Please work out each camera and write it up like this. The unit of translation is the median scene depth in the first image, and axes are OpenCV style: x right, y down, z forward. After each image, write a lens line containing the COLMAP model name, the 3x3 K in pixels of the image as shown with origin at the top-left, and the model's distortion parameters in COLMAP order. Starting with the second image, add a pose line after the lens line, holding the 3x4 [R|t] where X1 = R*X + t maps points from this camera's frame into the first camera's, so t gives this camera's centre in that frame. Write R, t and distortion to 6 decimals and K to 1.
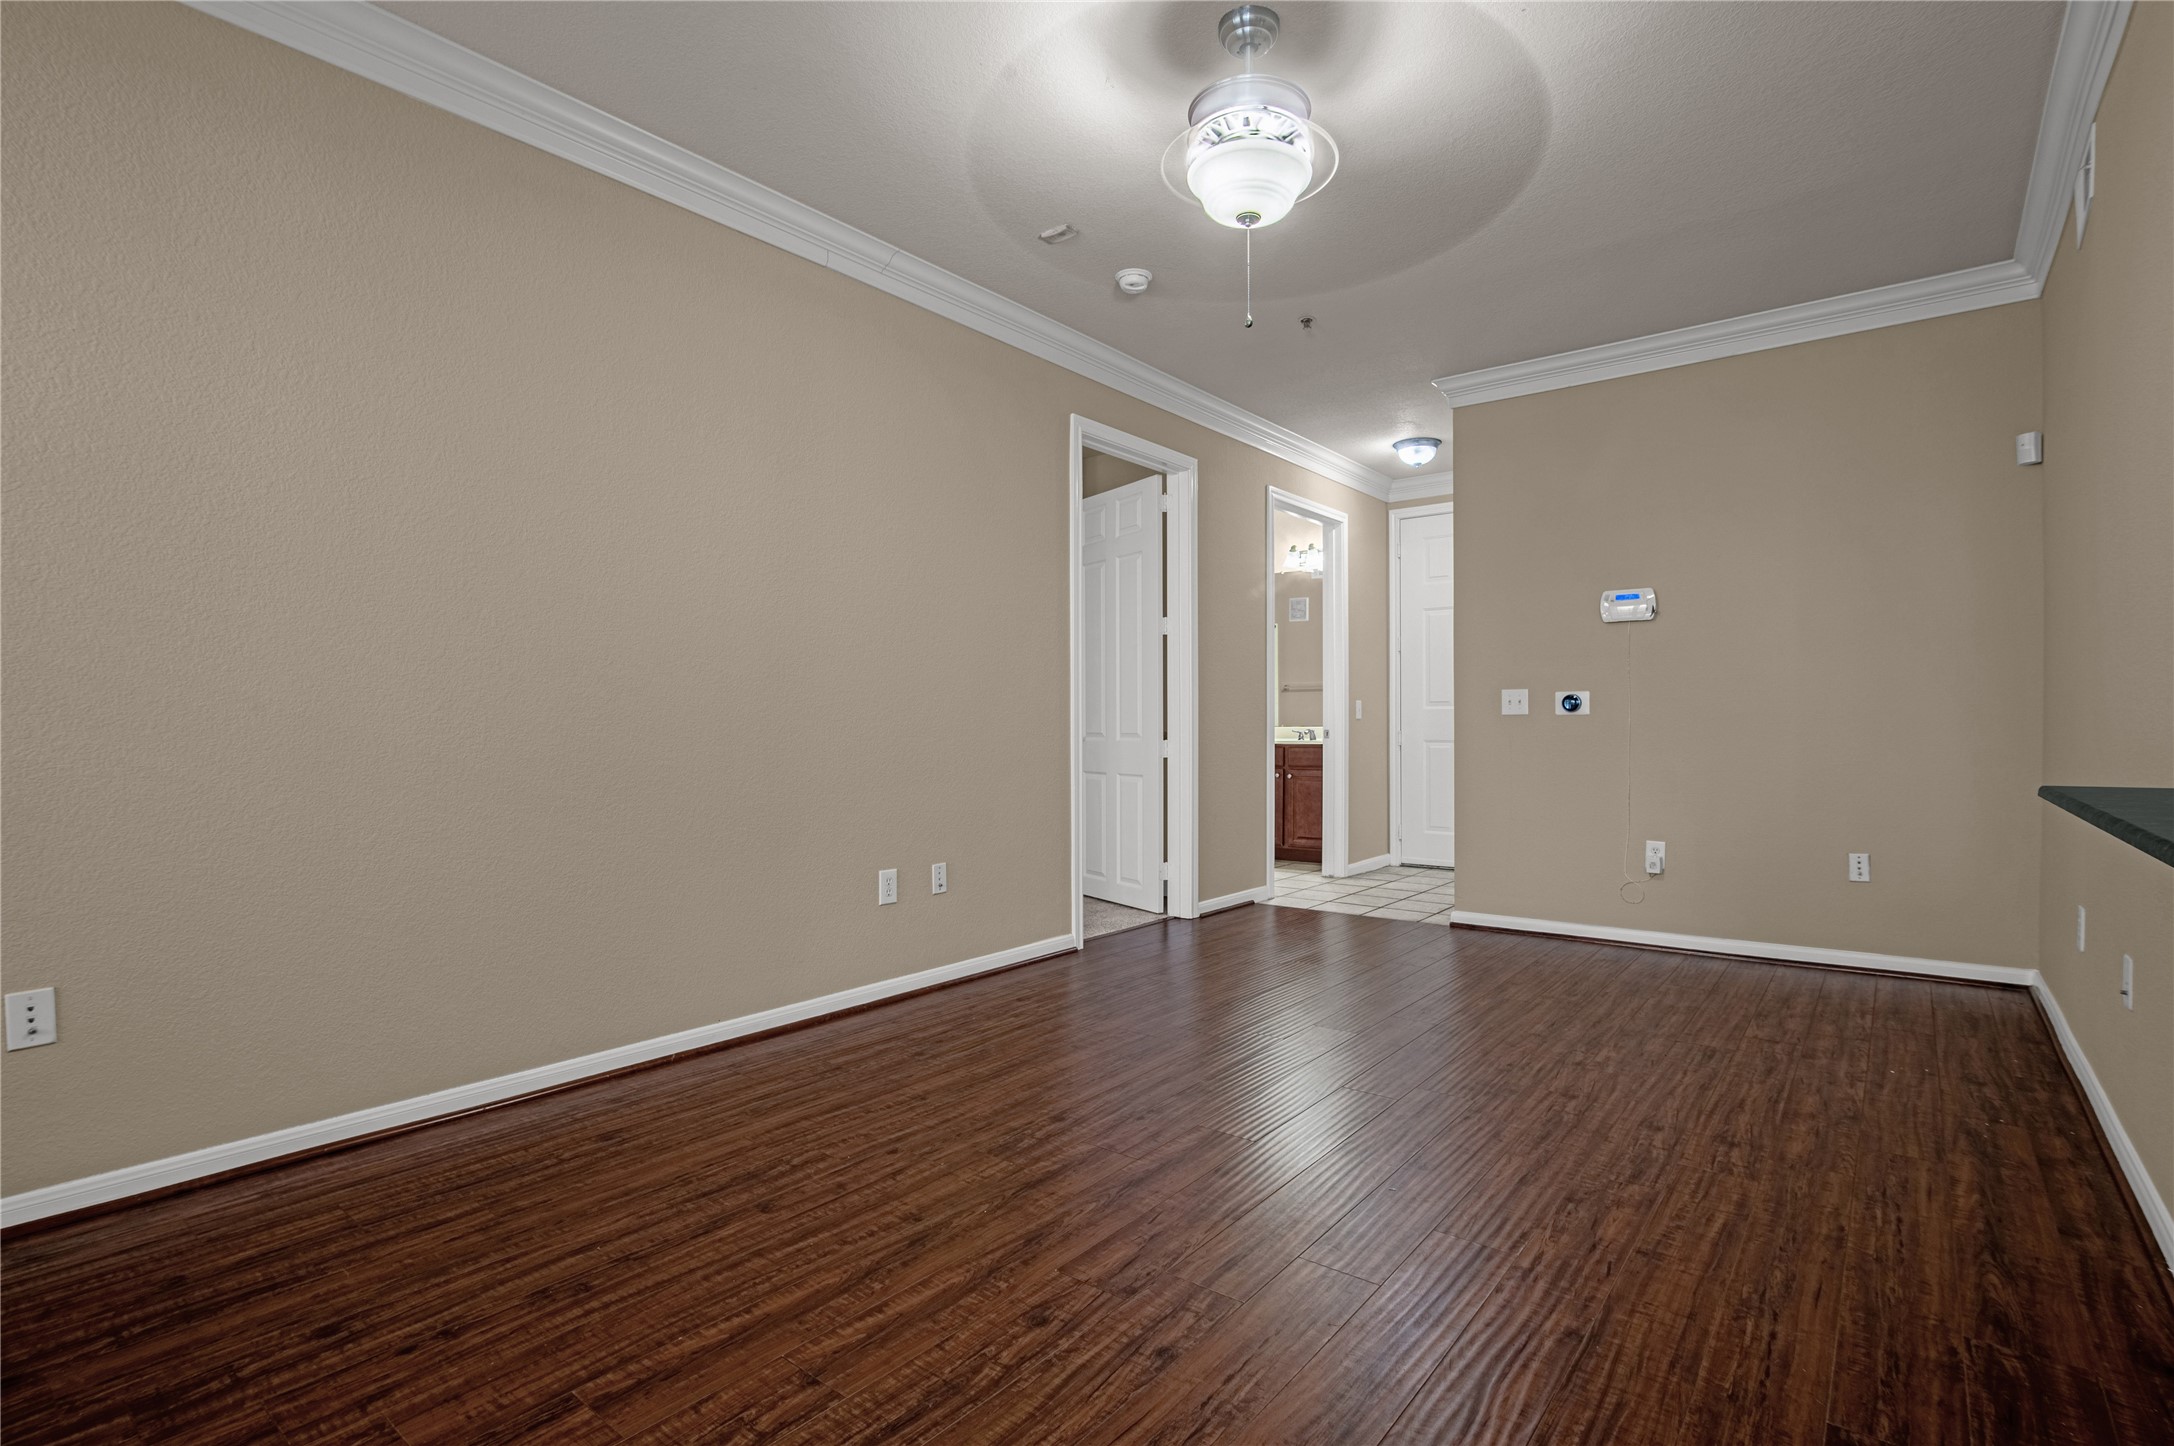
lens RADIAL K [[1030.5, 0, 1089.8], [0, 1030.5, 716.9], [0, 0, 1]] dist [-0.009617, -0.000447]
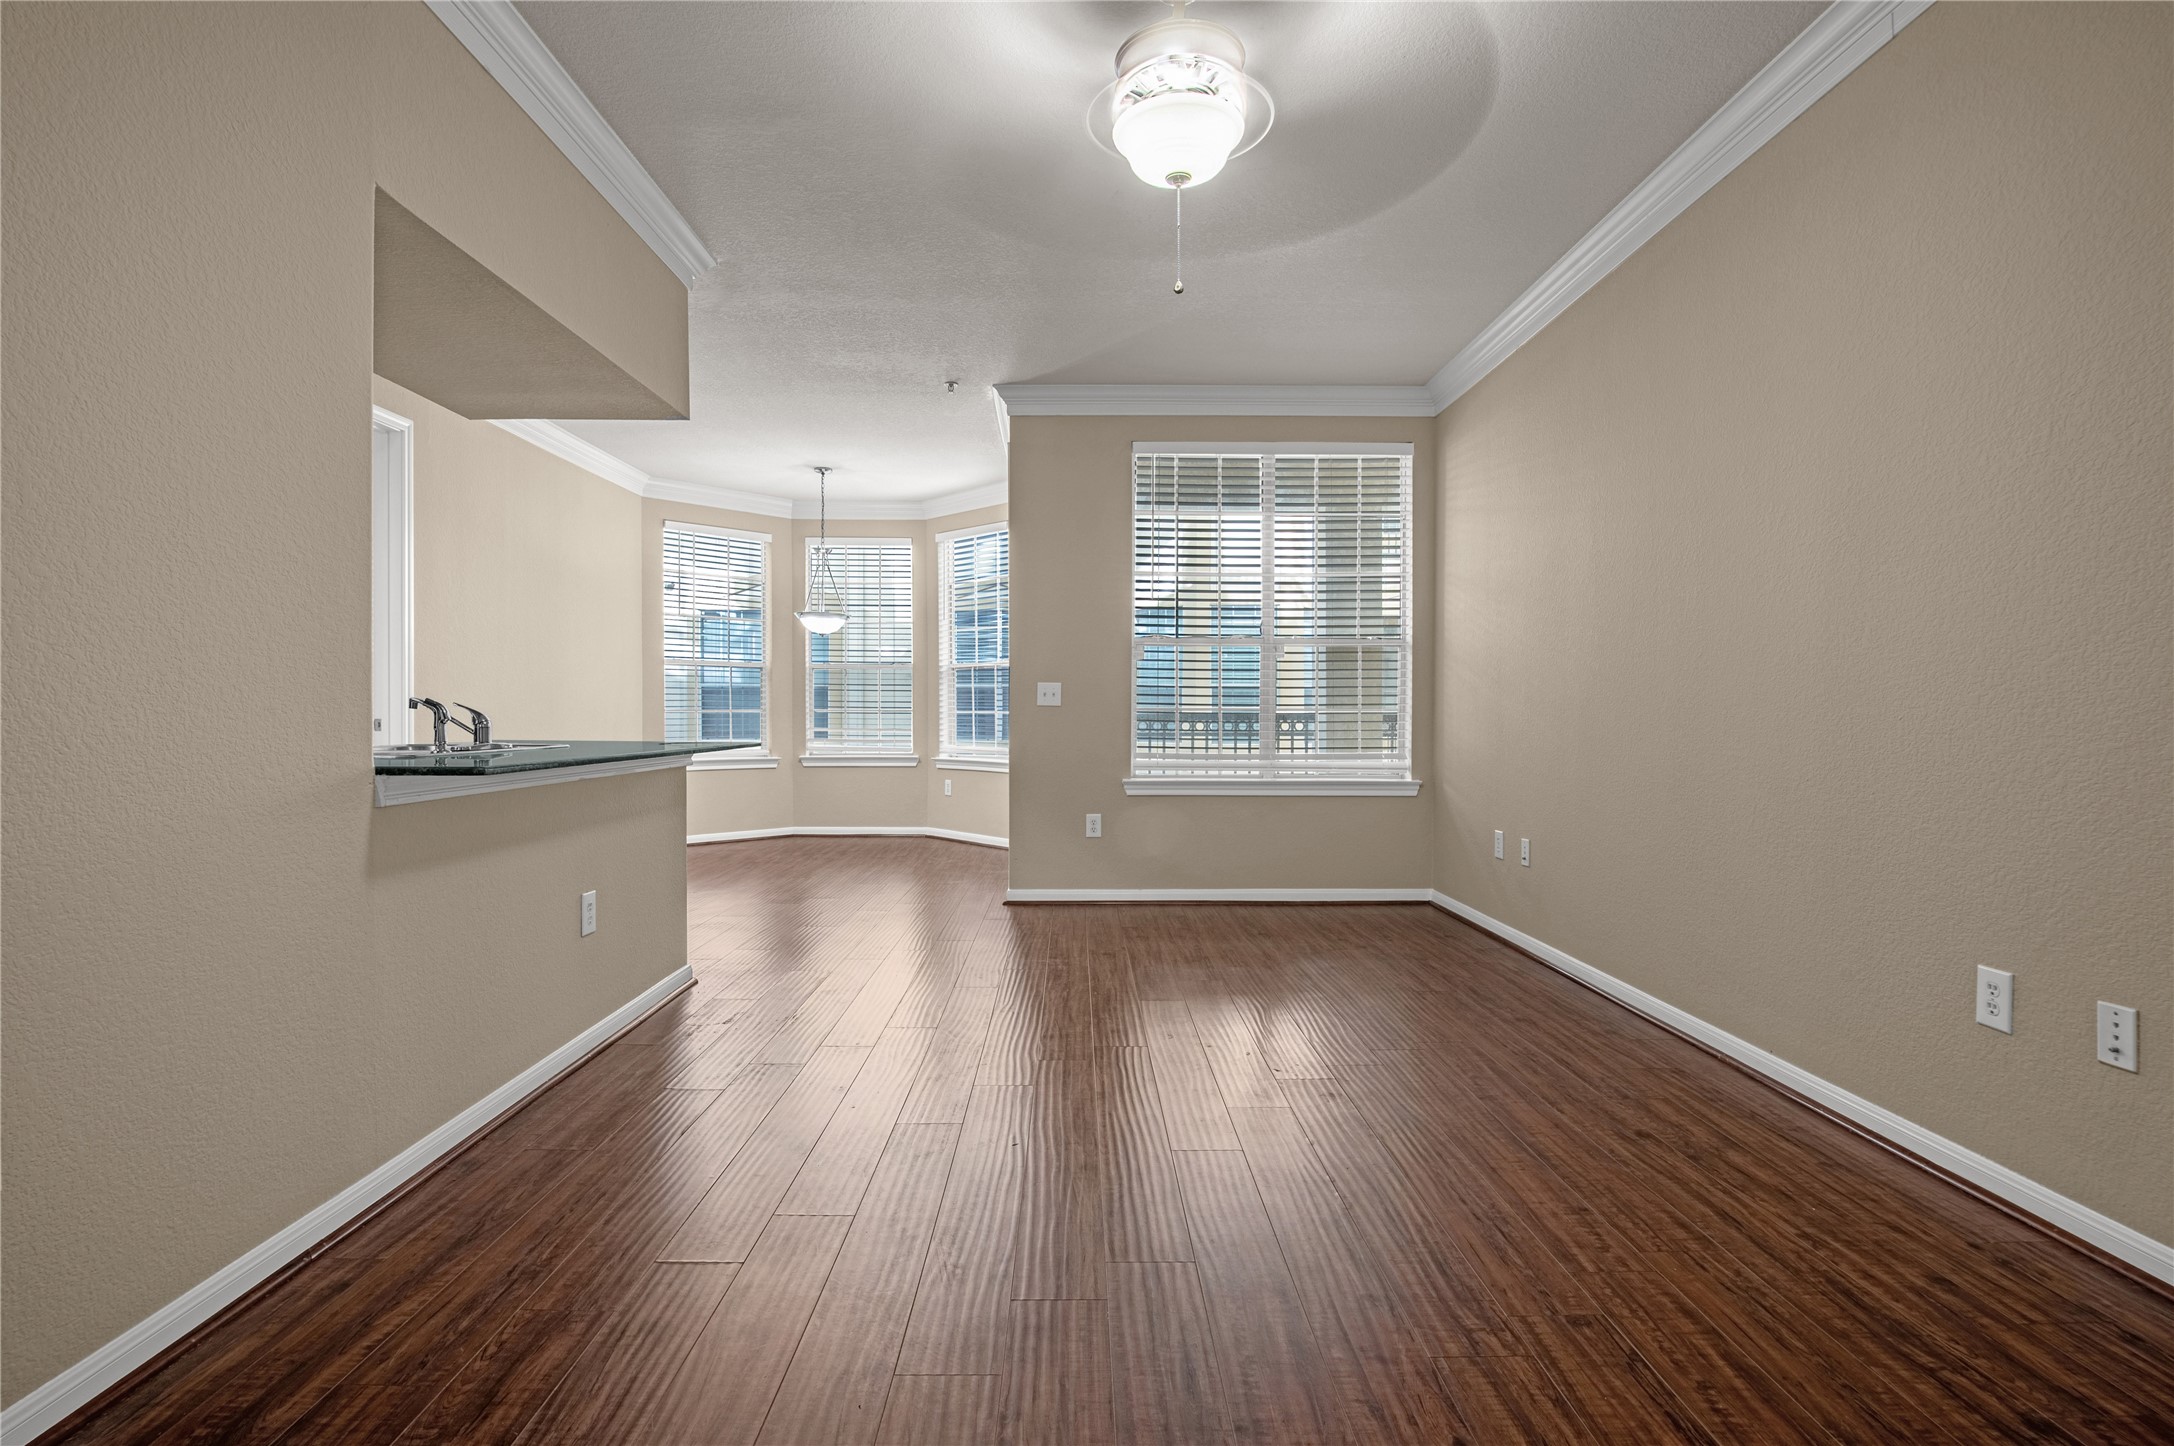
lens RADIAL K [[1028.2, 0, 1092.5], [0, 1028.2, 717.7], [0, 0, 1]] dist [-0.008272, -0.000488]
pose [[-0.771441, 0.001581, -0.636298, 0.651850], [0.004179, 0.999988, -0.002582, 0.011395], [0.636287, -0.004651, -0.771439, 1.336969]]
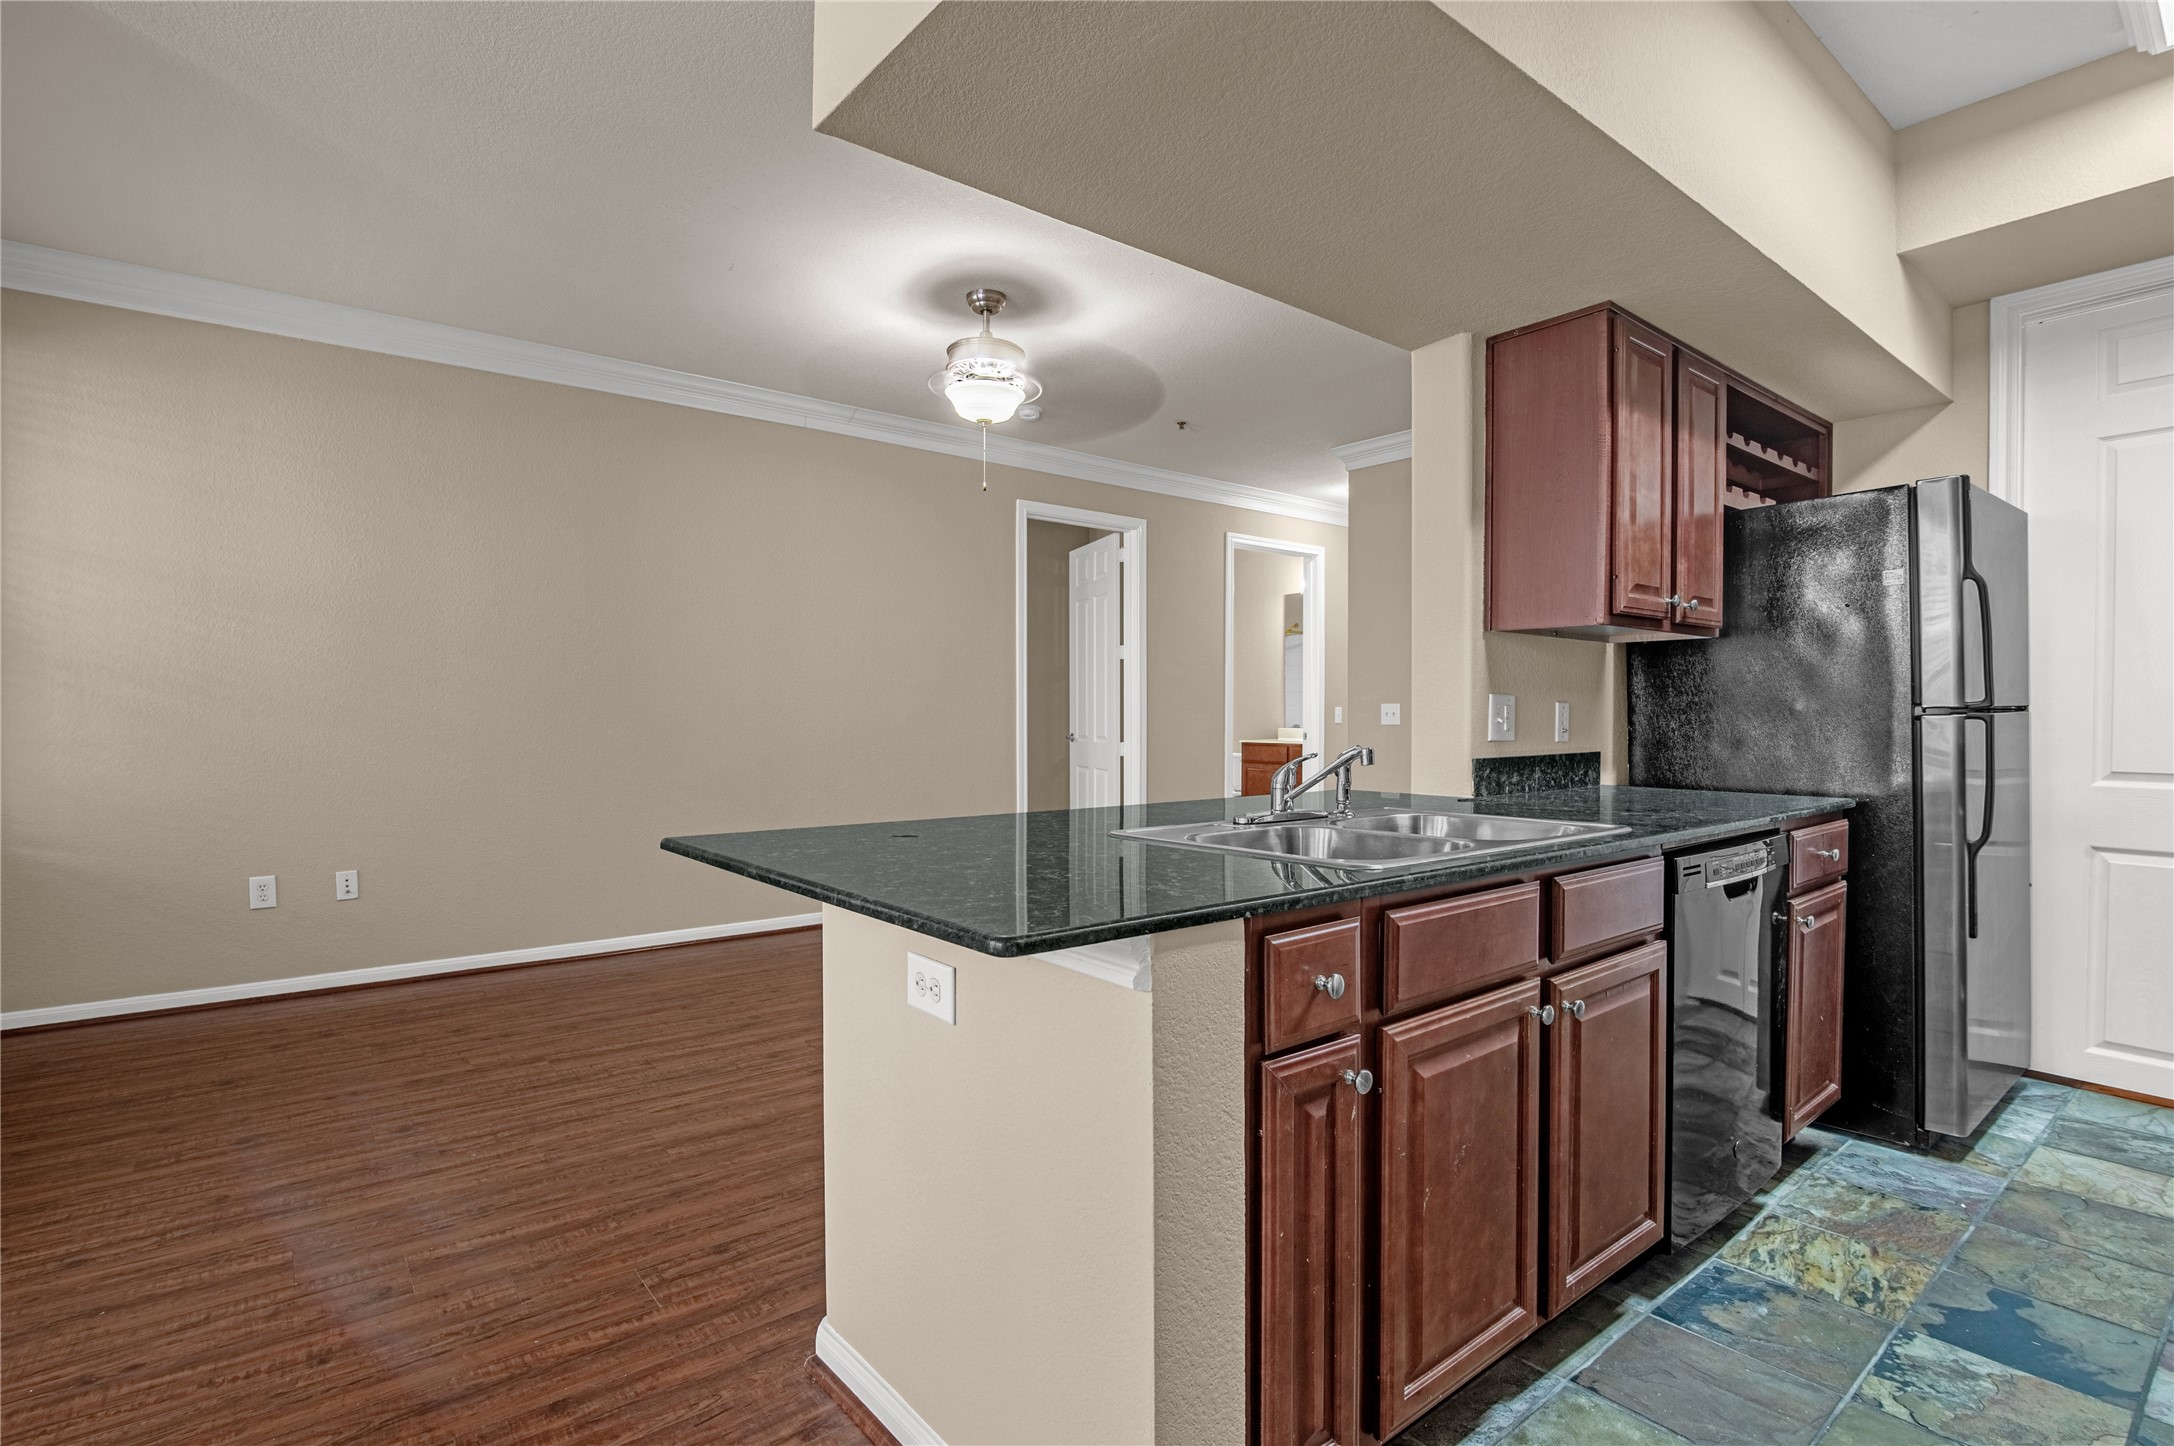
lens RADIAL K [[1028.2, 0, 1092.5], [0, 1028.2, 717.7], [0, 0, 1]] dist [-0.008272, -0.000488]
pose [[0.976166, 0.003584, -0.216997, 0.532135], [-0.000970, 0.999926, 0.012152, -0.038885], [0.217024, -0.011652, 0.976097, -0.414490]]
